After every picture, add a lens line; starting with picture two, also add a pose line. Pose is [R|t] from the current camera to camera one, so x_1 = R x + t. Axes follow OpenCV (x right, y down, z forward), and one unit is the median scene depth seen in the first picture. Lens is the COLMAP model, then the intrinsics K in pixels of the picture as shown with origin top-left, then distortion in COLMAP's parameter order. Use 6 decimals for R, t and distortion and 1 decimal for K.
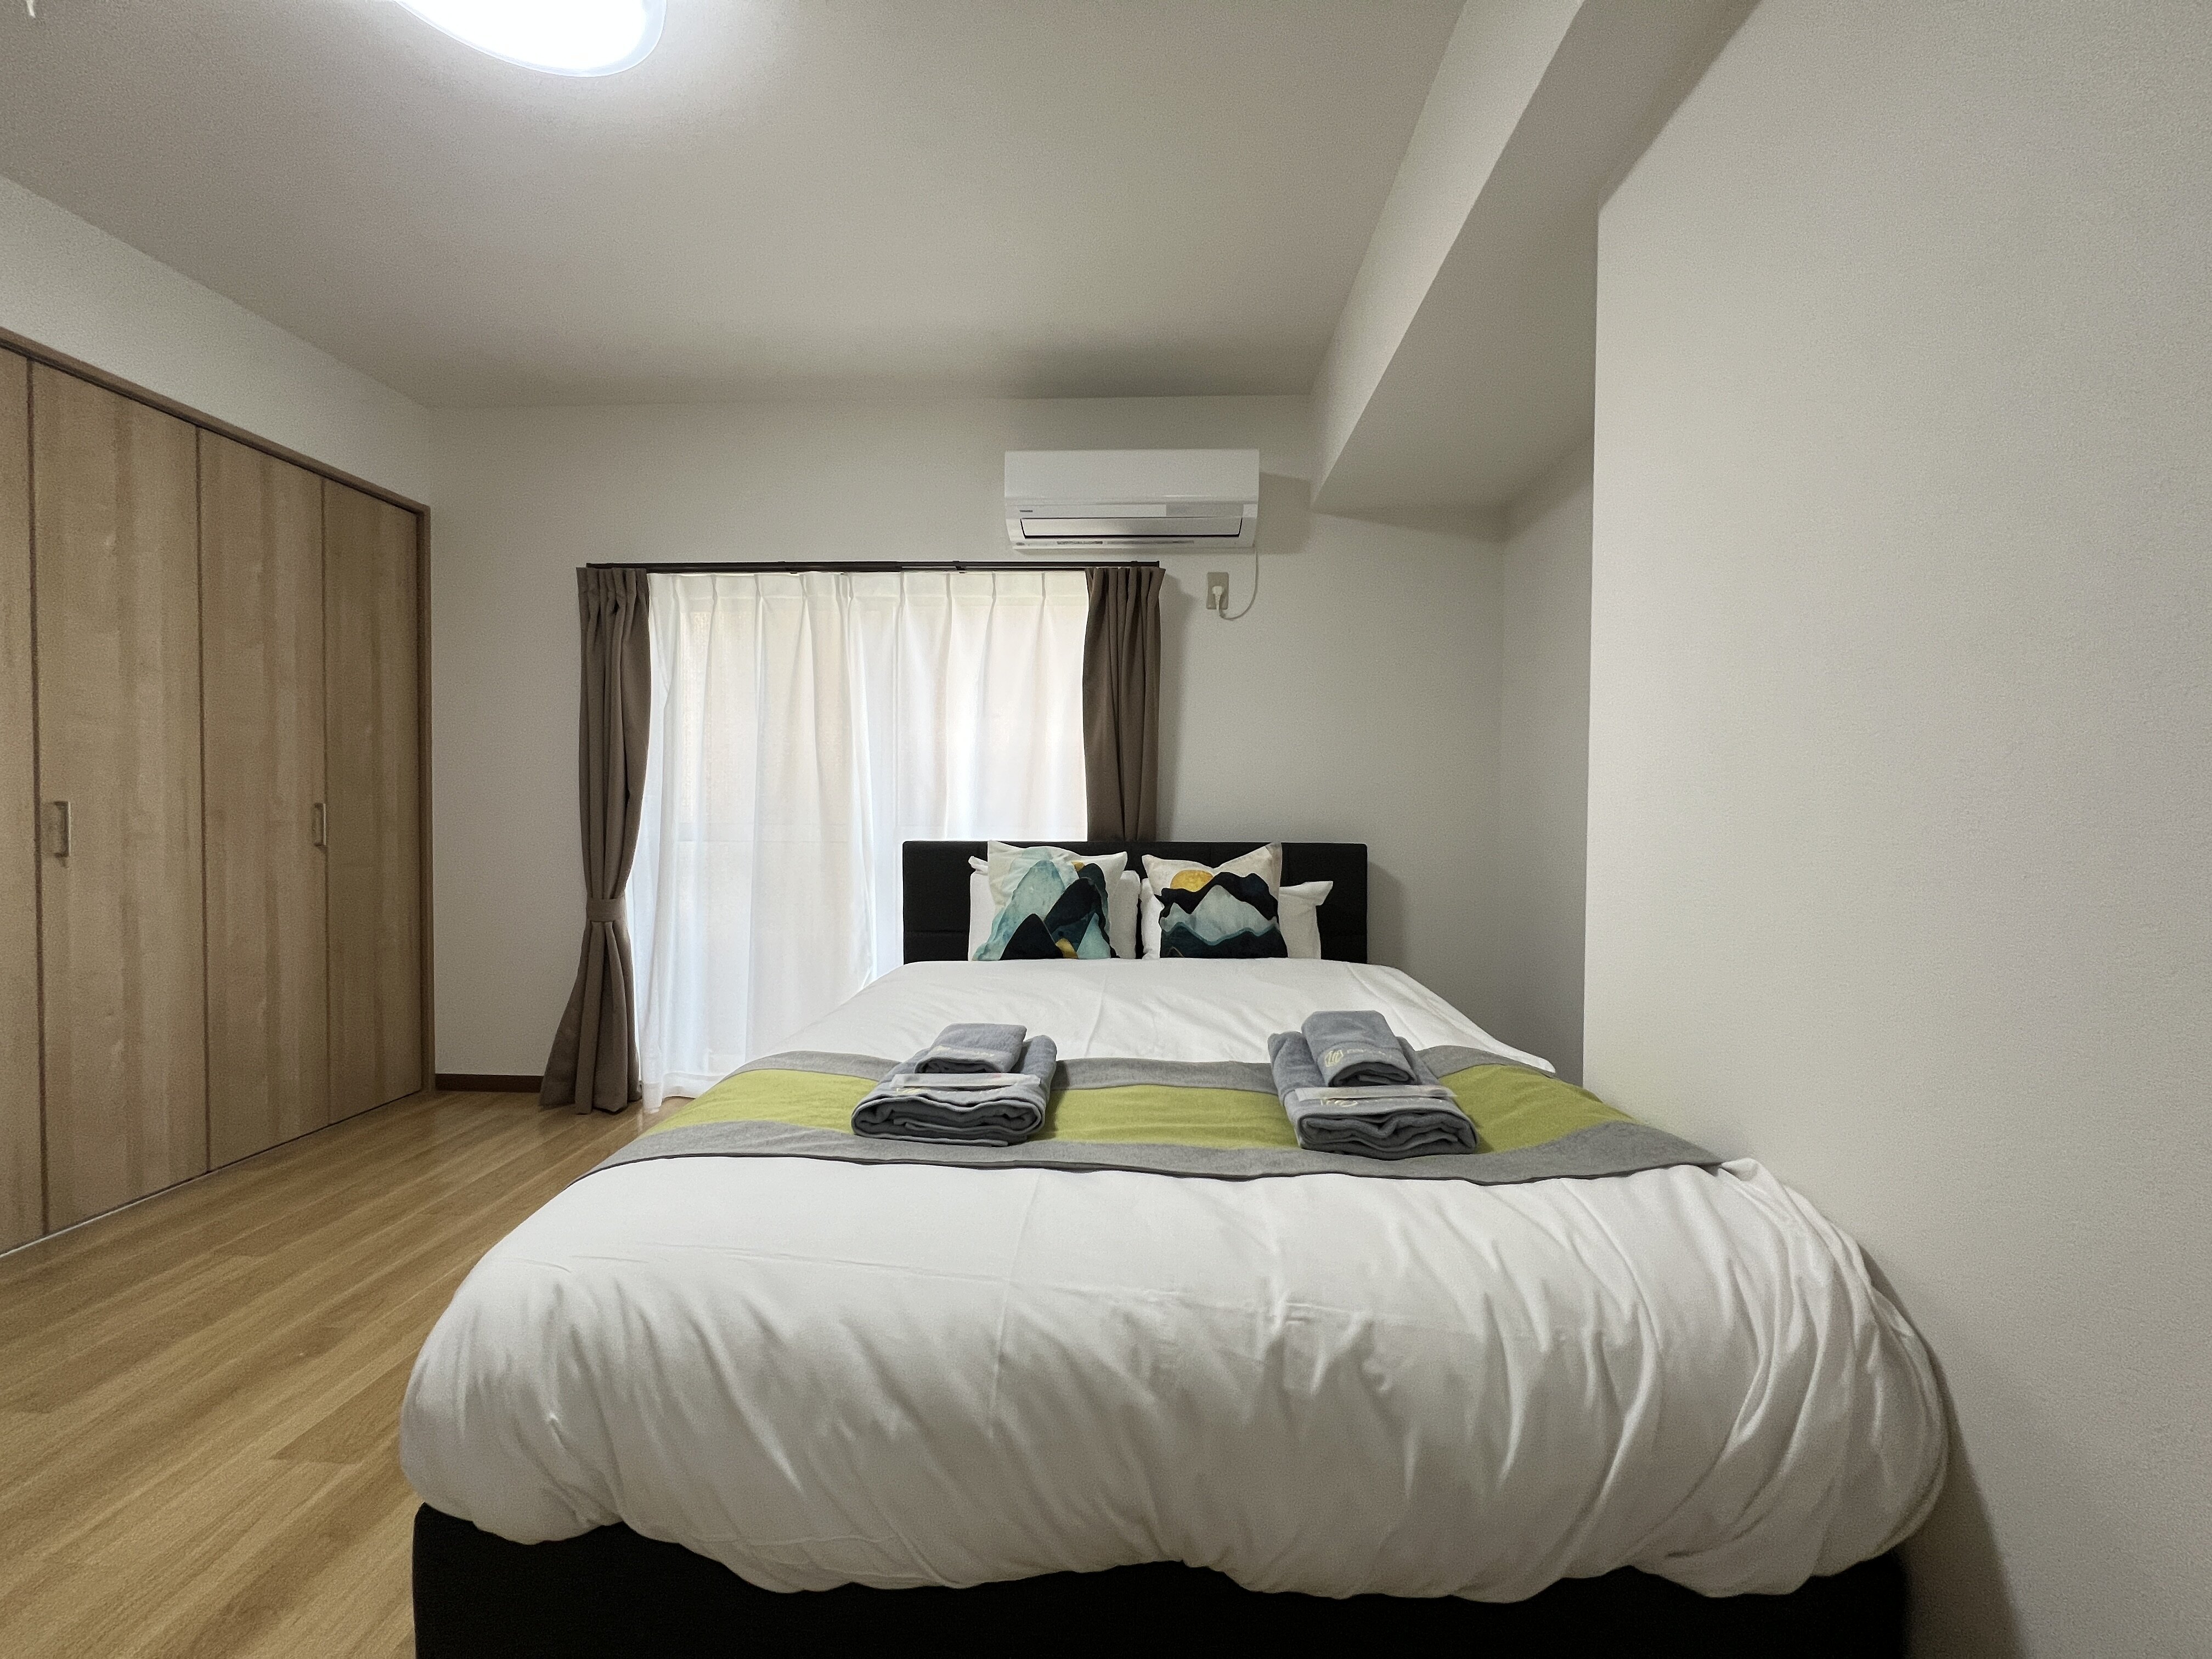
lens RADIAL K [[892.3, 0, 1103.7], [0, 892.3, 825.5], [0, 0, 1]] dist [0.000311, 0.000029]
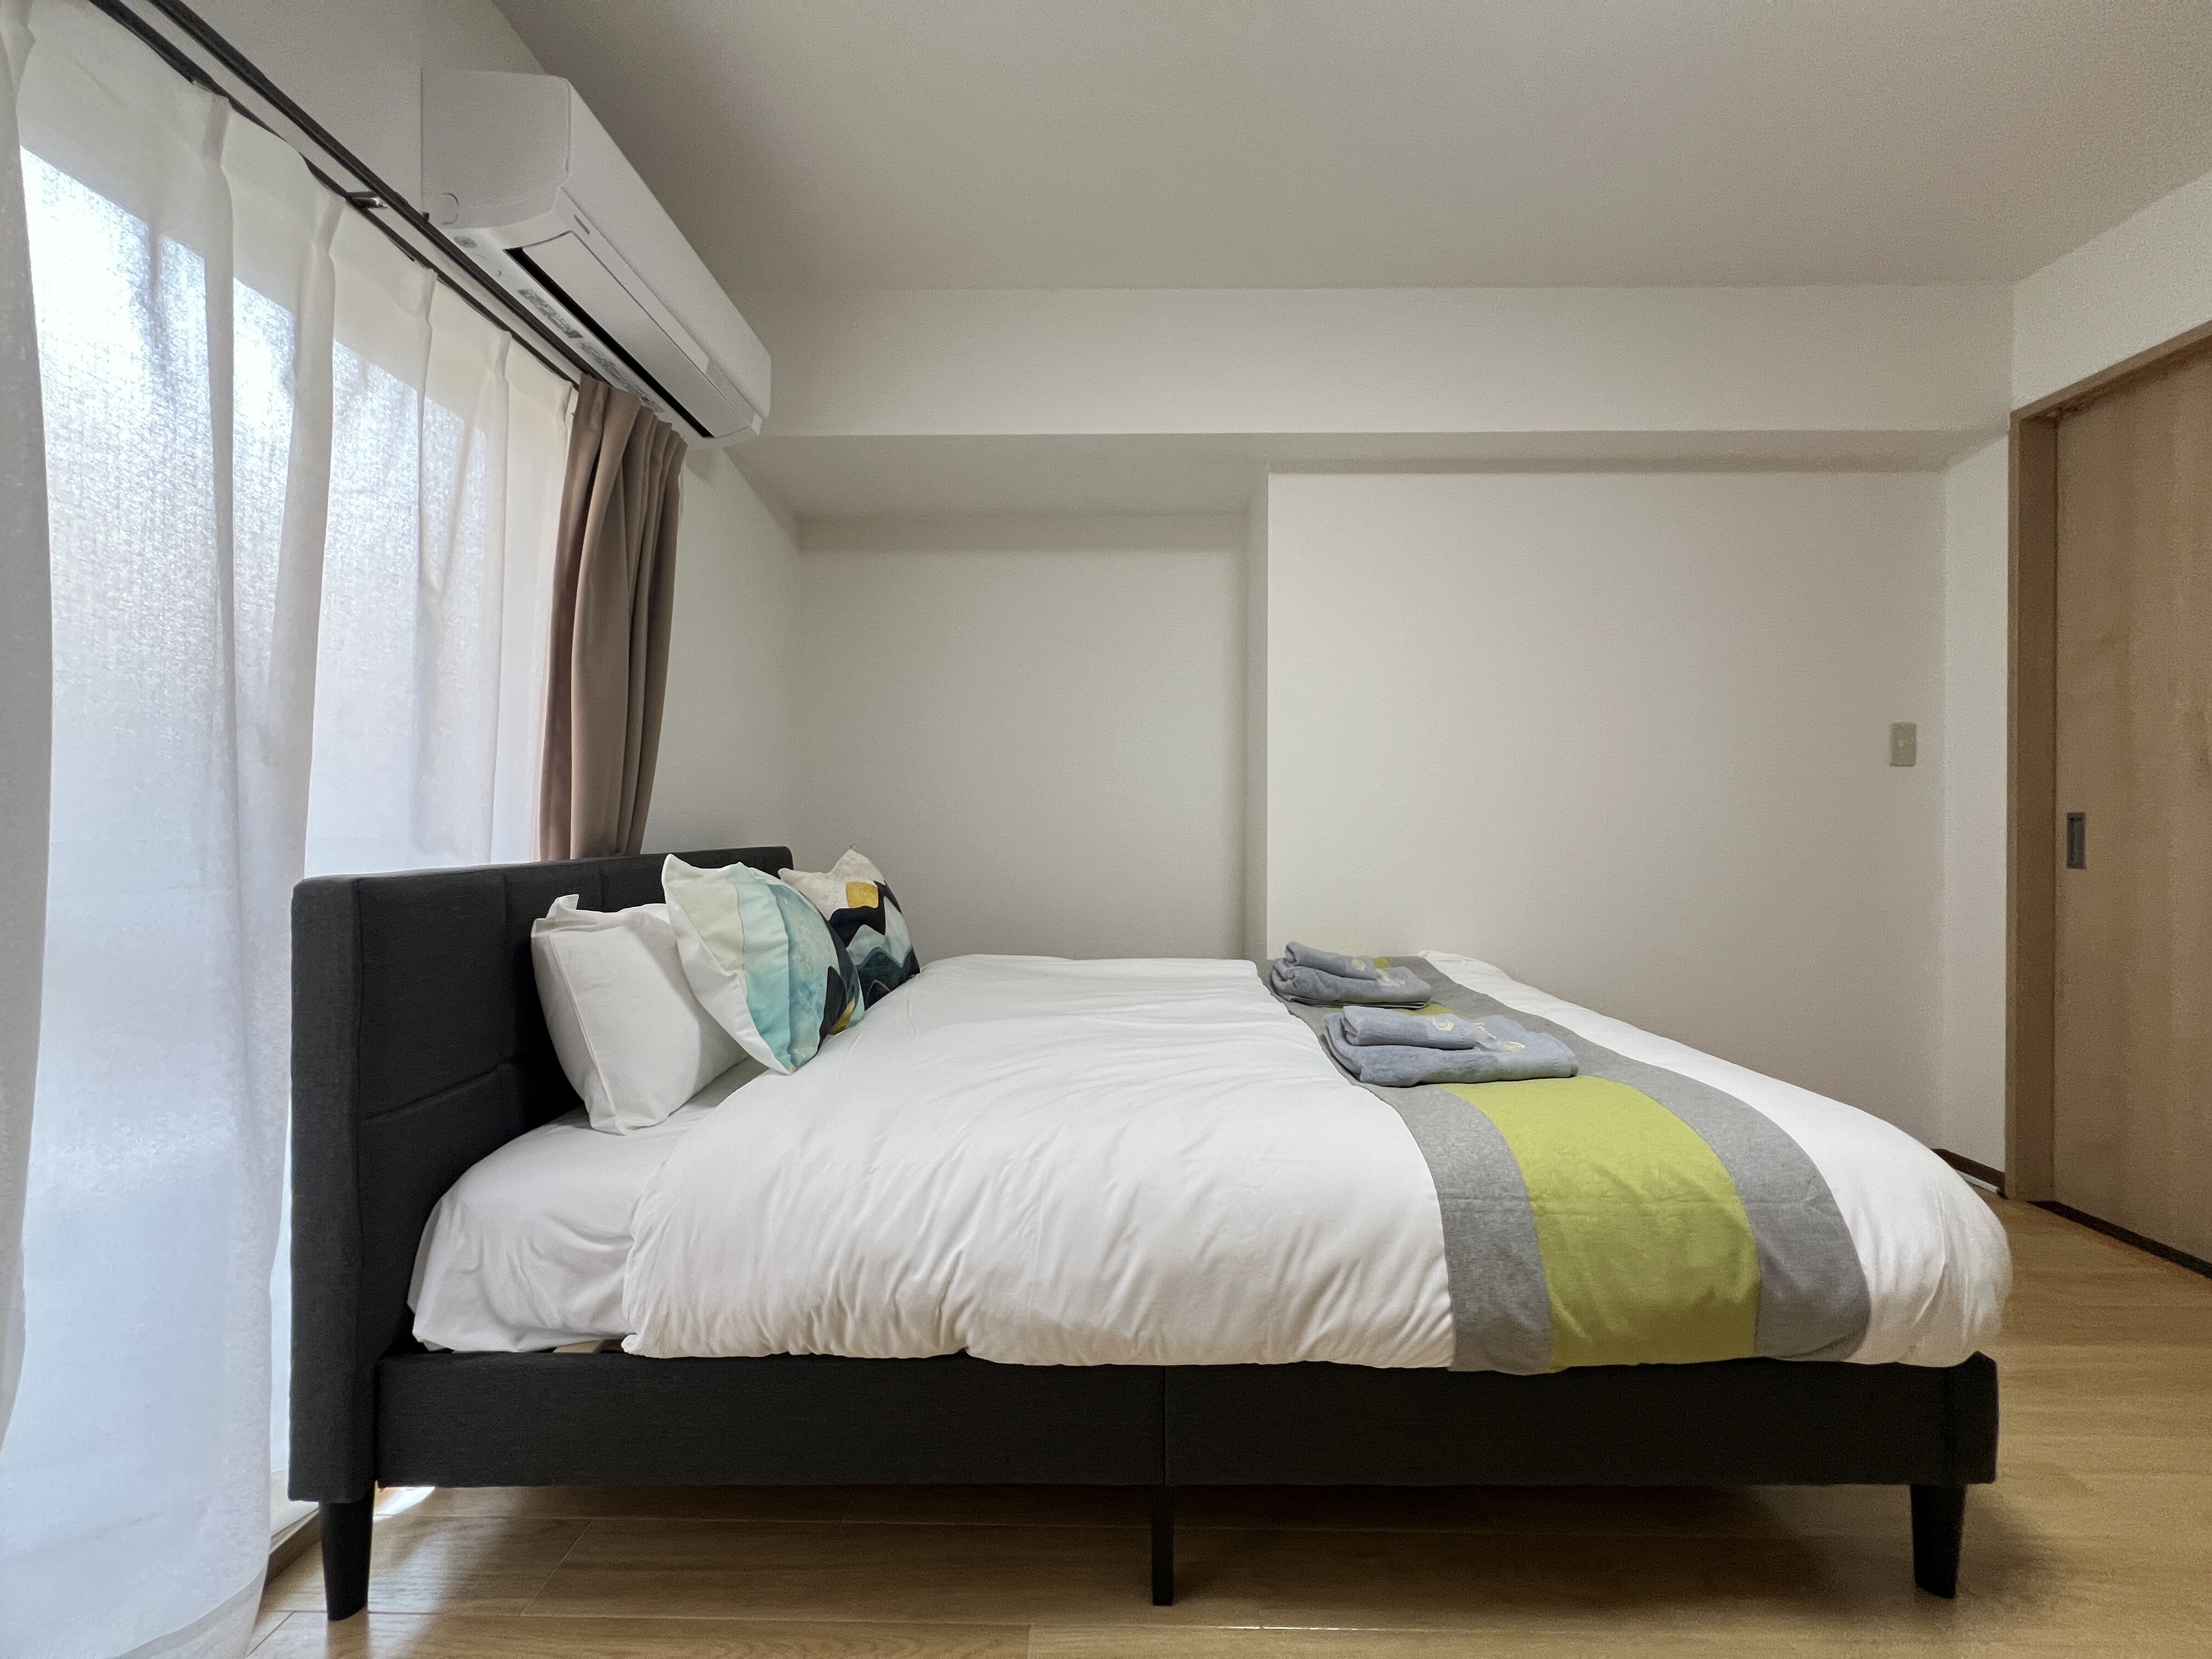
lens RADIAL K [[892.3, 0, 1108.0], [0, 892.3, 826.3], [0, 0, 1]] dist [0.000311, 0.000029]
pose [[-0.033163, -0.002282, 0.999447, -0.667008], [0.018132, 0.999831, 0.002885, 0.002734], [-0.999285, 0.018218, -0.033116, 0.772819]]
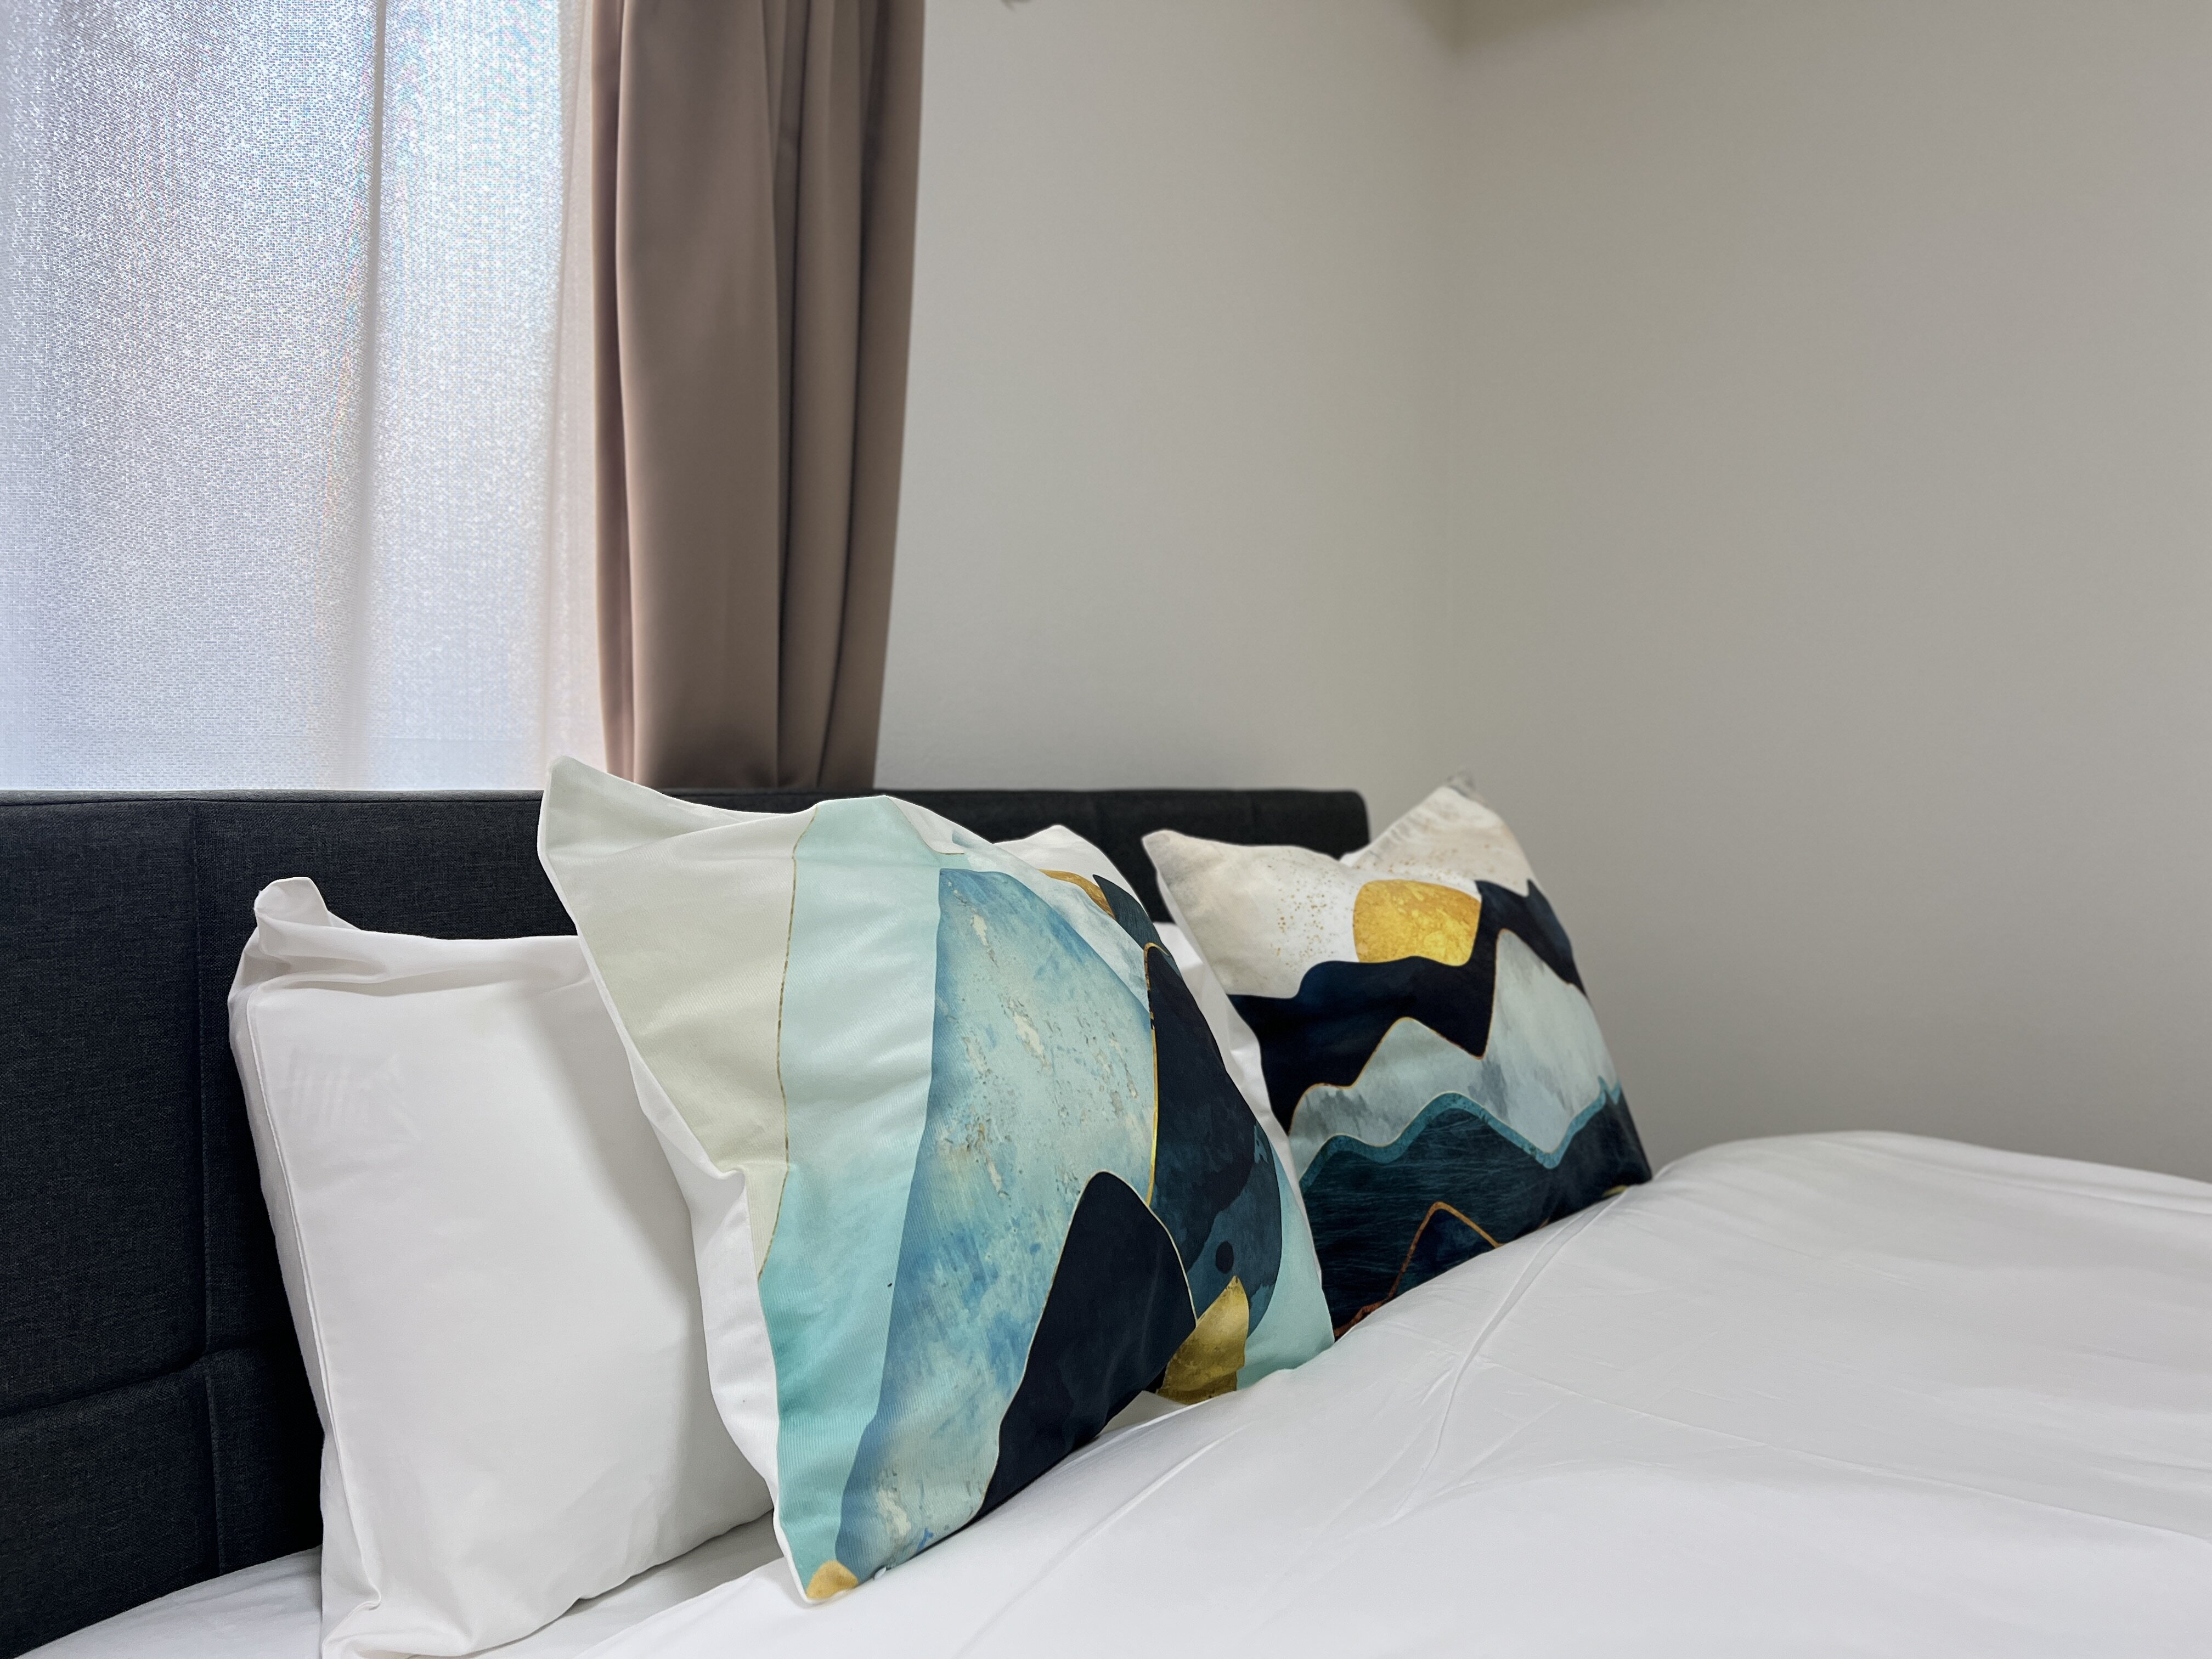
lens RADIAL K [[1650.1, 0, 1105.3], [0, 1650.1, 824.2], [0, 0, 1]] dist [-0.013192, -0.004017]
pose [[0.601504, -0.015595, 0.798717, -0.303328], [0.027157, 0.999631, -0.000934, 0.031694], [-0.798408, 0.022253, 0.601706, 0.759183]]
